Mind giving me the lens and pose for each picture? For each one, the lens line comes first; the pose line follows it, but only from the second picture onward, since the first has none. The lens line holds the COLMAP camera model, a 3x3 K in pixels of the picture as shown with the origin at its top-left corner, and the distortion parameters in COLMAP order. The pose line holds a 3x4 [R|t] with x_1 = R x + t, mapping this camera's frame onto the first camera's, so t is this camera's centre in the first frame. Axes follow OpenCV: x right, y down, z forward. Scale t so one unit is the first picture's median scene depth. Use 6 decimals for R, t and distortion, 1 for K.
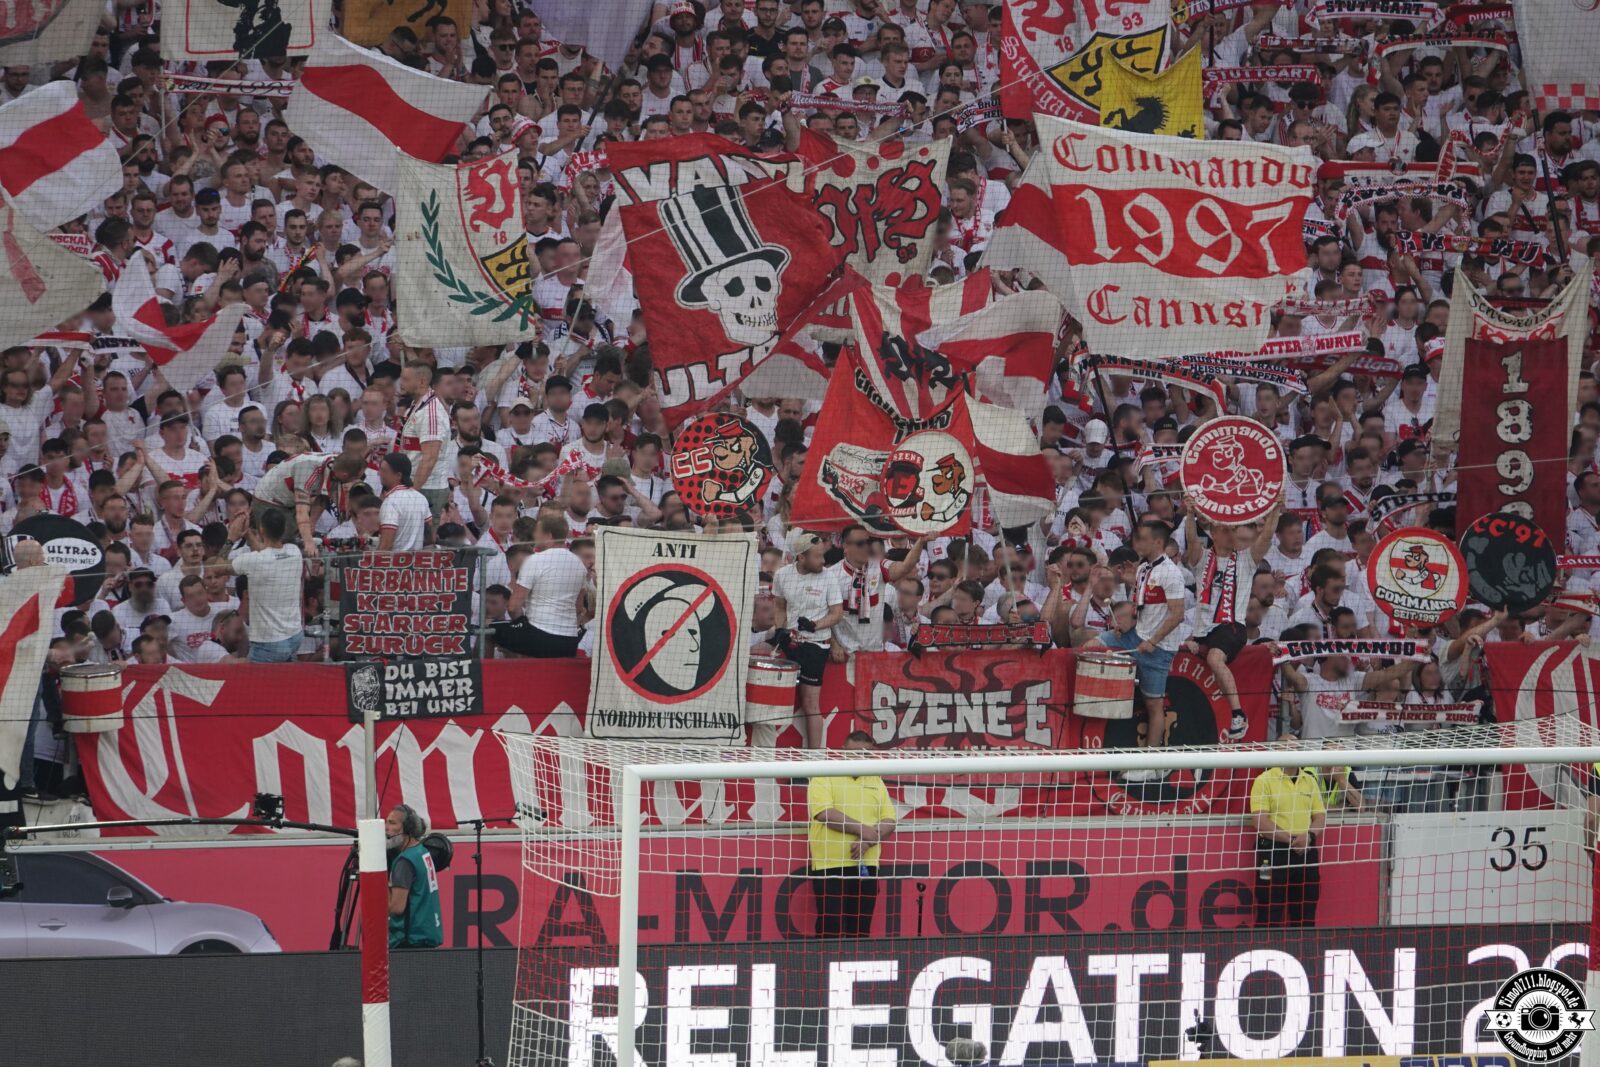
lens RADIAL K [[11840.3, 0, 800.0], [0, 11840.3, 533.5], [0, 0, 1]] dist [0.362660, 45.444772]
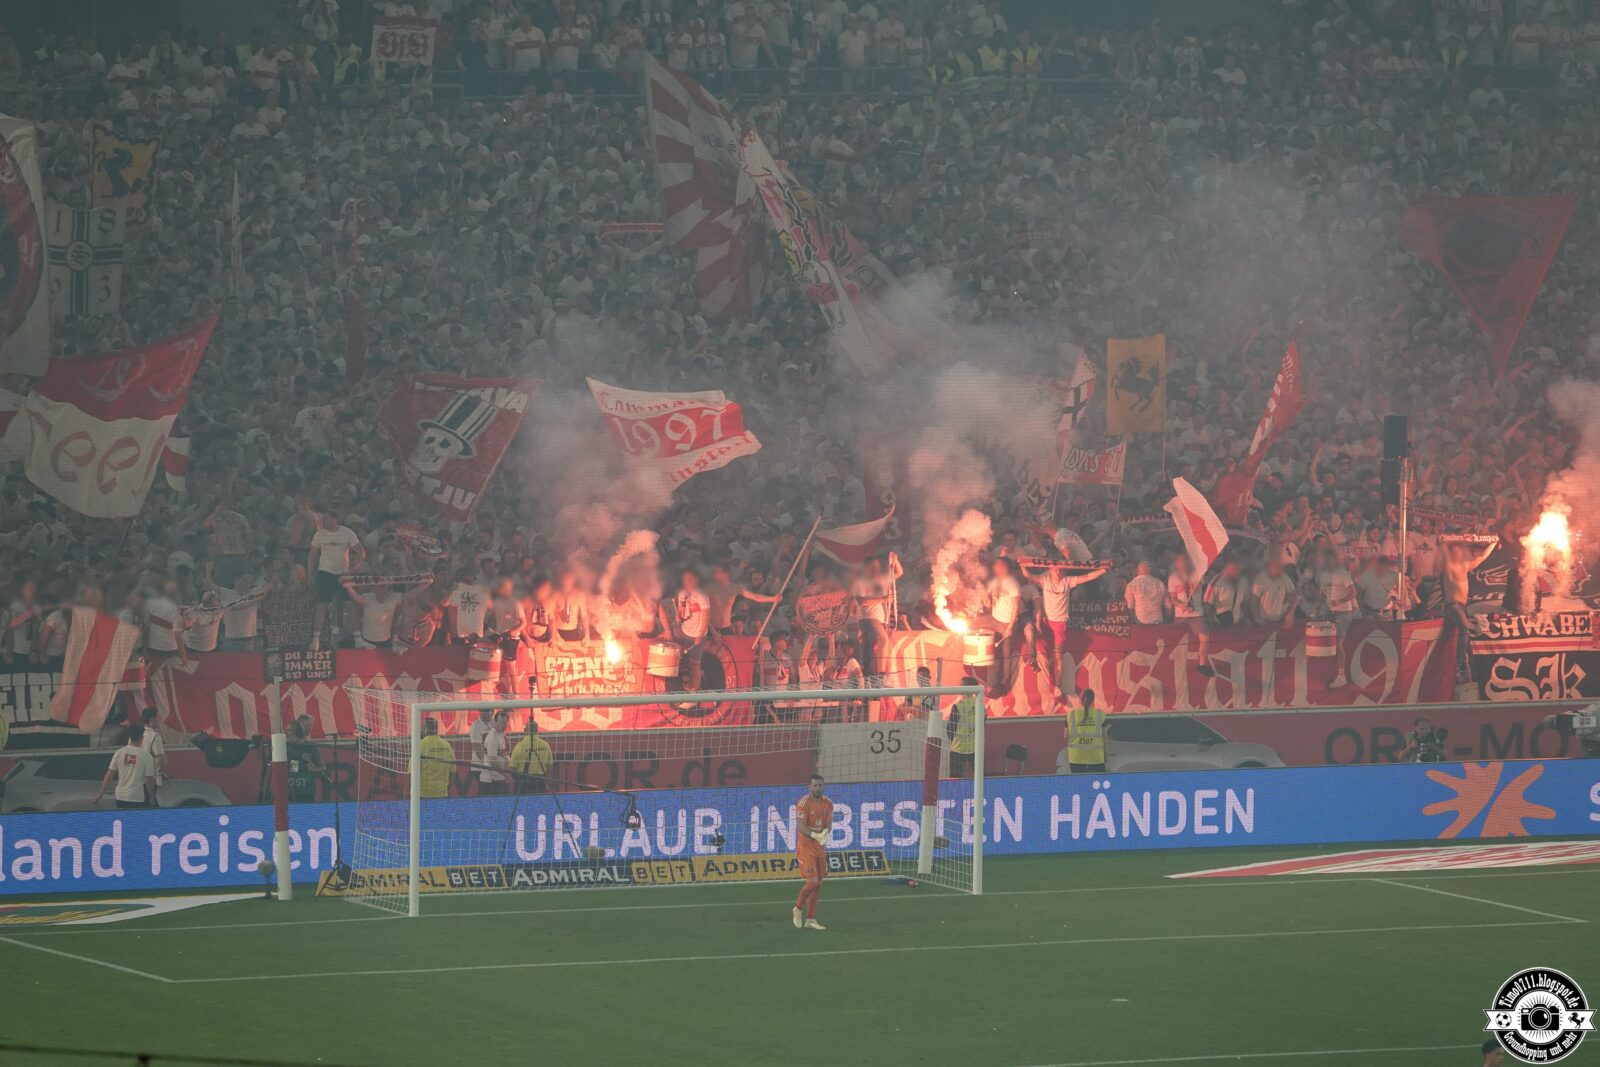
lens RADIAL K [[11840.3, 0, 800.0], [0, 11840.3, 533.5], [0, 0, 1]] dist [0.362660, 45.444772]
pose [[0.999872, -0.013966, 0.007813, 0.032328], [0.013958, 0.999902, 0.001076, -0.008440], [-0.007827, -0.000967, 0.999969, -0.879980]]
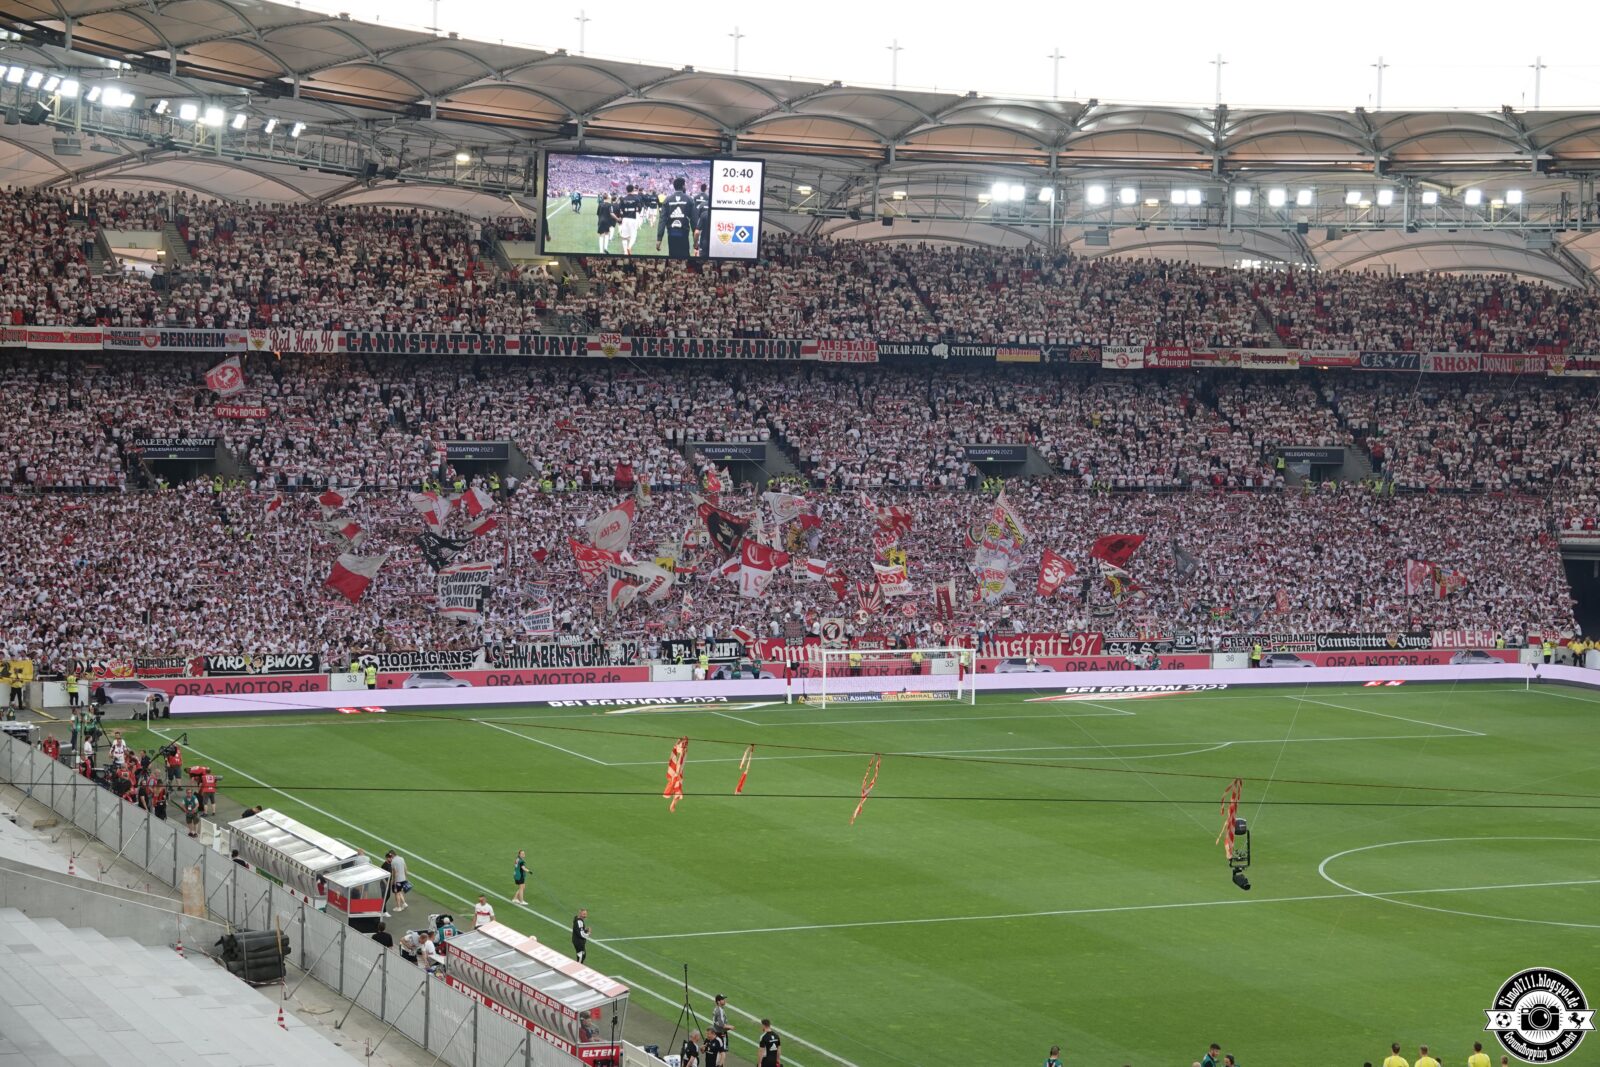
lens RADIAL K [[3513.7, 0, 840.1], [0, 3513.7, 536.4], [0, 0, 1]] dist [0.015966, 0.148885]
pose [[0.999810, -0.002192, -0.019371, 0.036046], [0.001885, 0.999872, -0.015860, -0.016574], [0.019403, 0.015820, 0.999687, -1.116492]]
